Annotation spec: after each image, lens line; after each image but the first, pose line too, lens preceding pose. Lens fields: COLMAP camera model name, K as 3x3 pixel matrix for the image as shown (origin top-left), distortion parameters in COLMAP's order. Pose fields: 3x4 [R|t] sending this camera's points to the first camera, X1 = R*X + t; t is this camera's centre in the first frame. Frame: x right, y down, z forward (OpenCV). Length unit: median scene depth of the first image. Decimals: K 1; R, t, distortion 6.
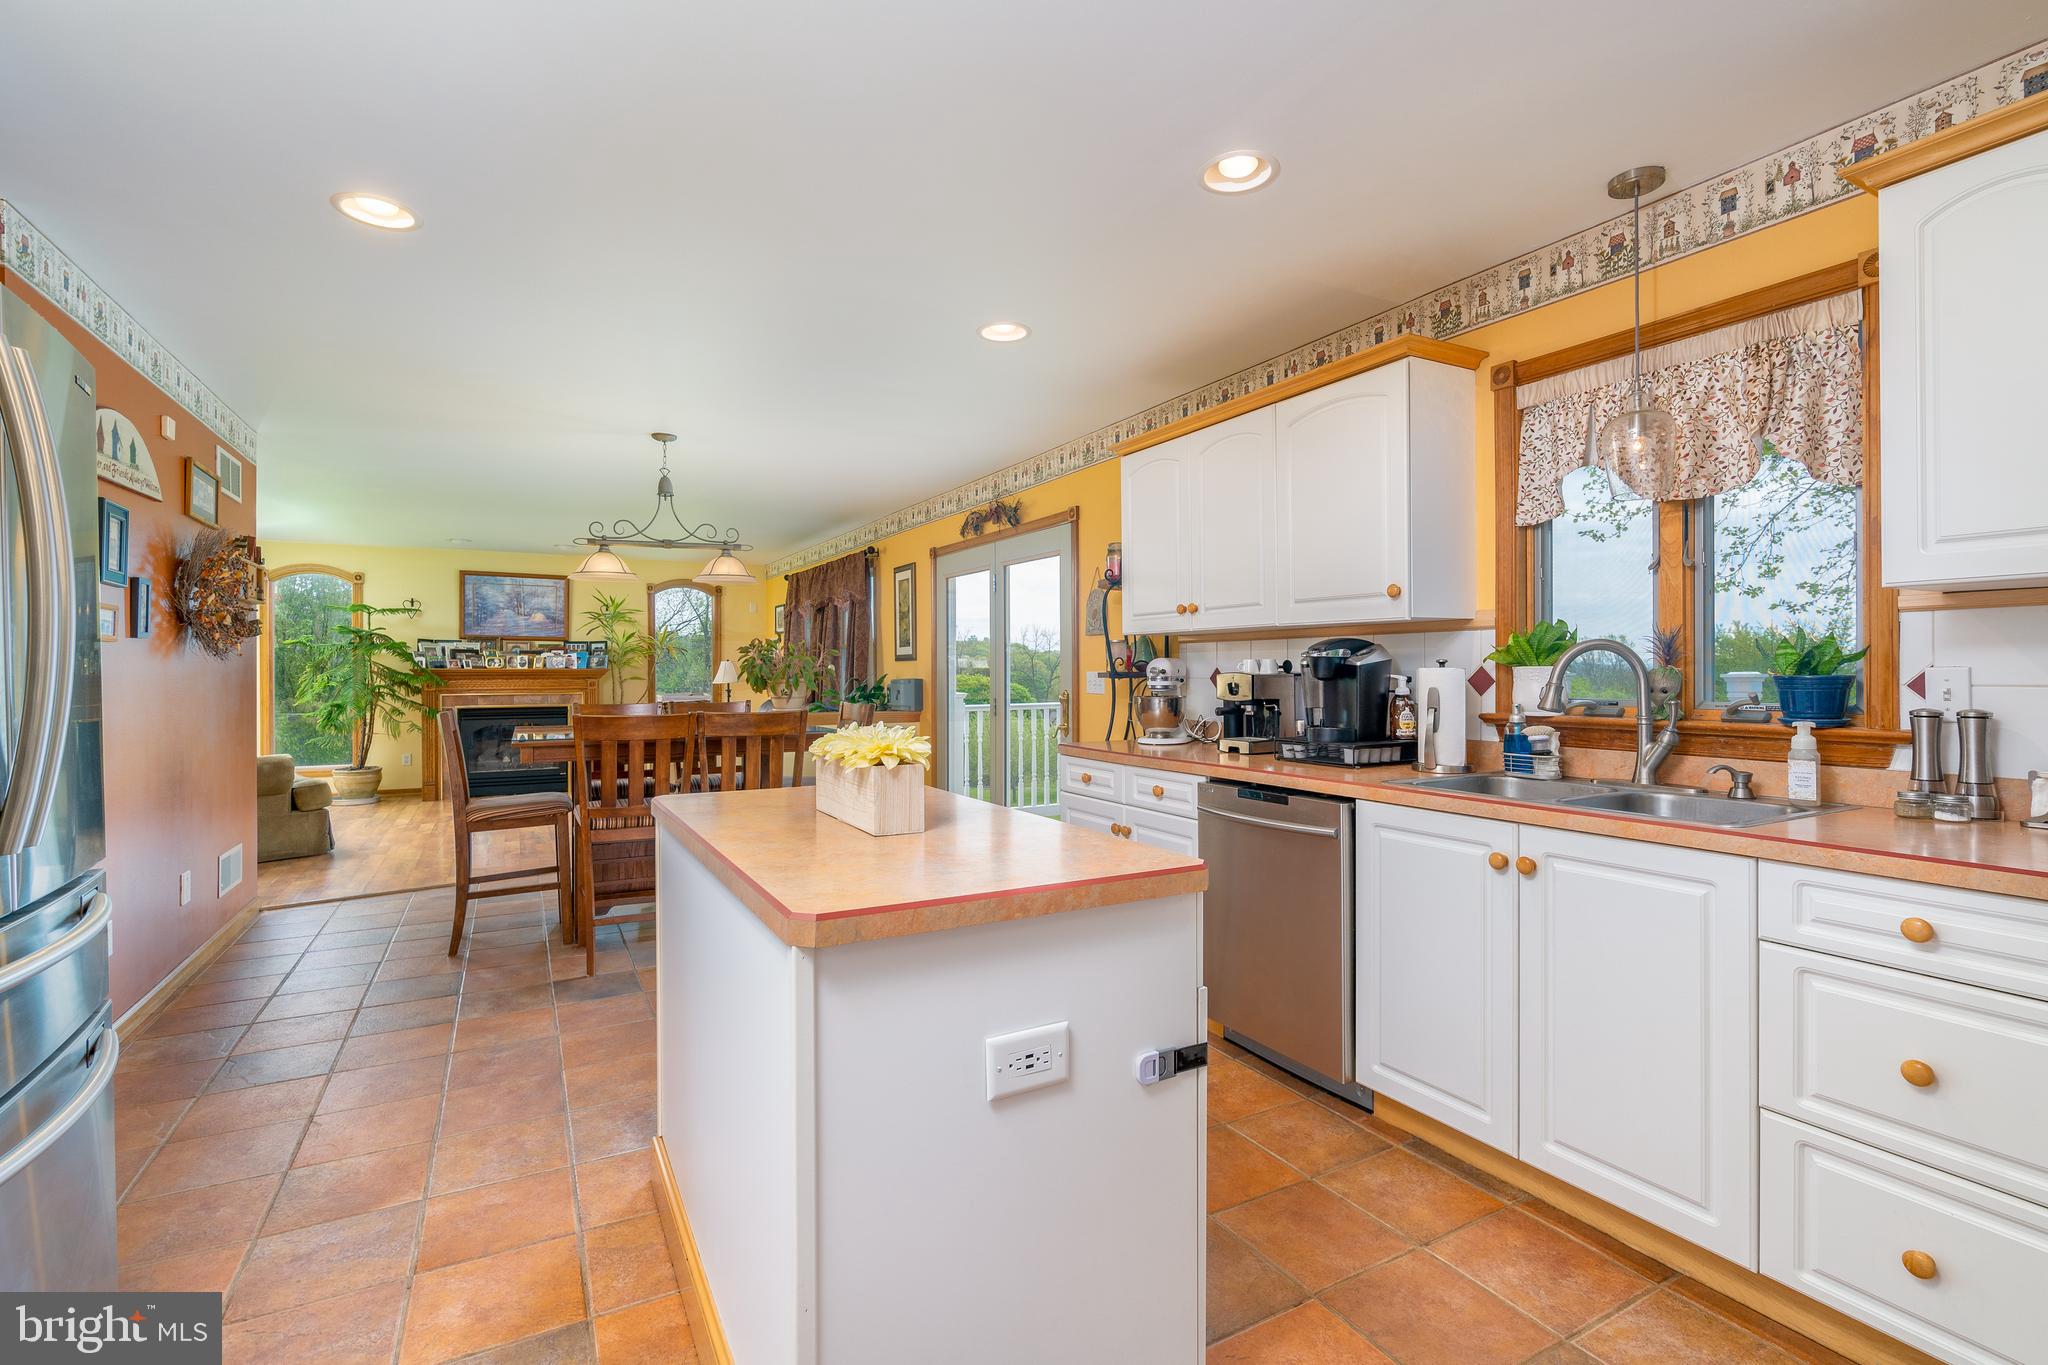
lens RADIAL K [[855.5, 0, 1034.7], [0, 855.5, 666.1], [0, 0, 1]] dist [-0.009017, 0.000772]
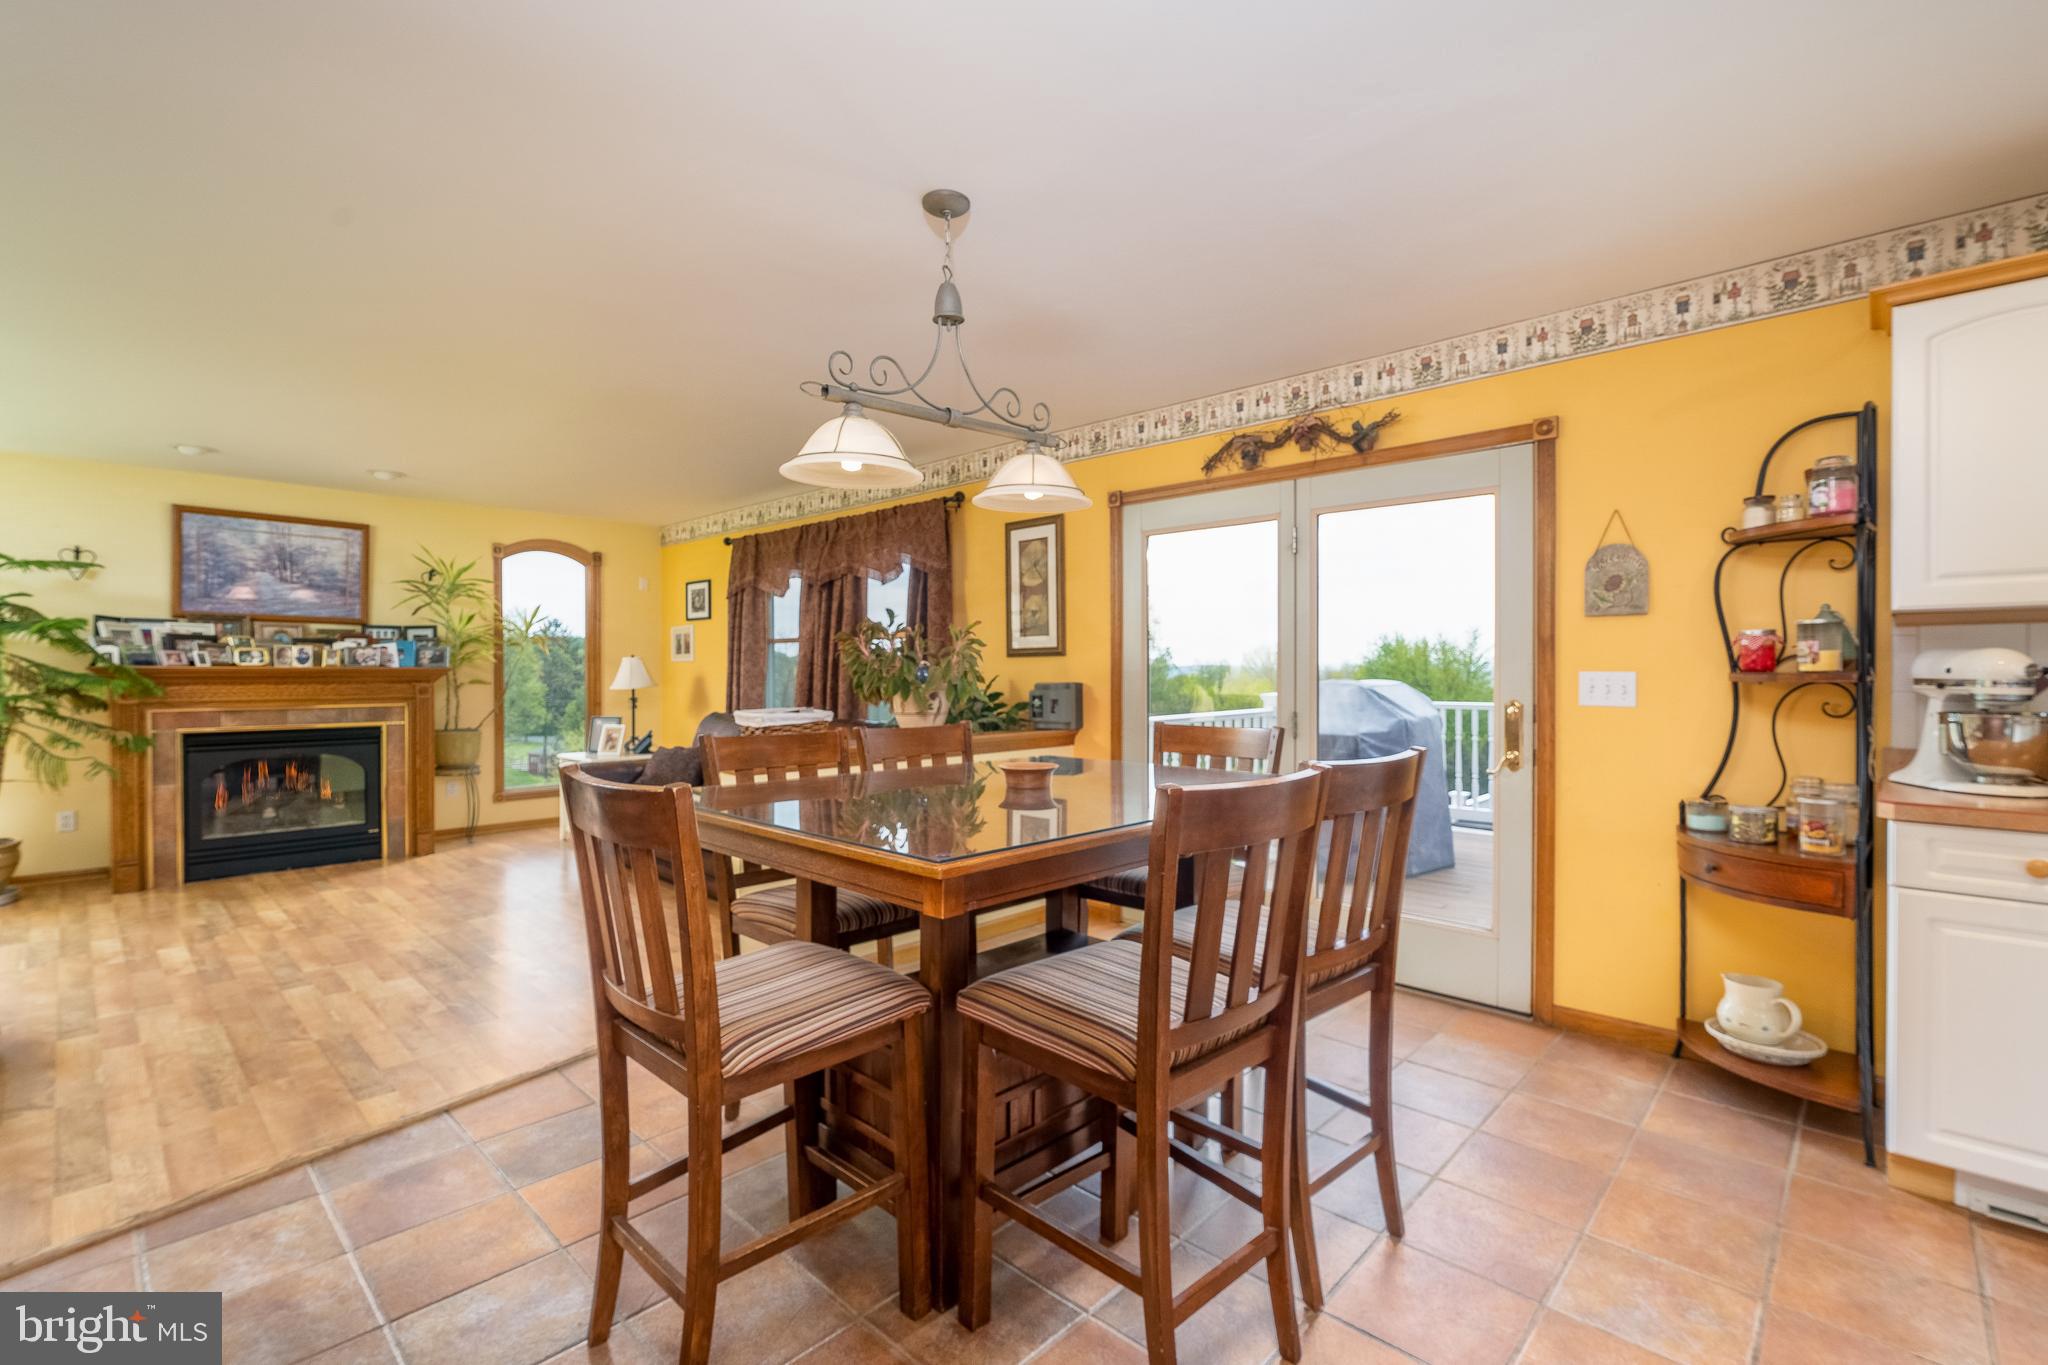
lens RADIAL K [[855.5, 0, 1012.0], [0, 855.5, 675.1], [0, 0, 1]] dist [-0.009017, 0.000772]
pose [[0.960364, 0.001871, 0.278744, -0.280935], [-0.004006, 0.999967, 0.007091, 0.002577], [-0.278721, -0.007926, 0.960339, 0.265506]]
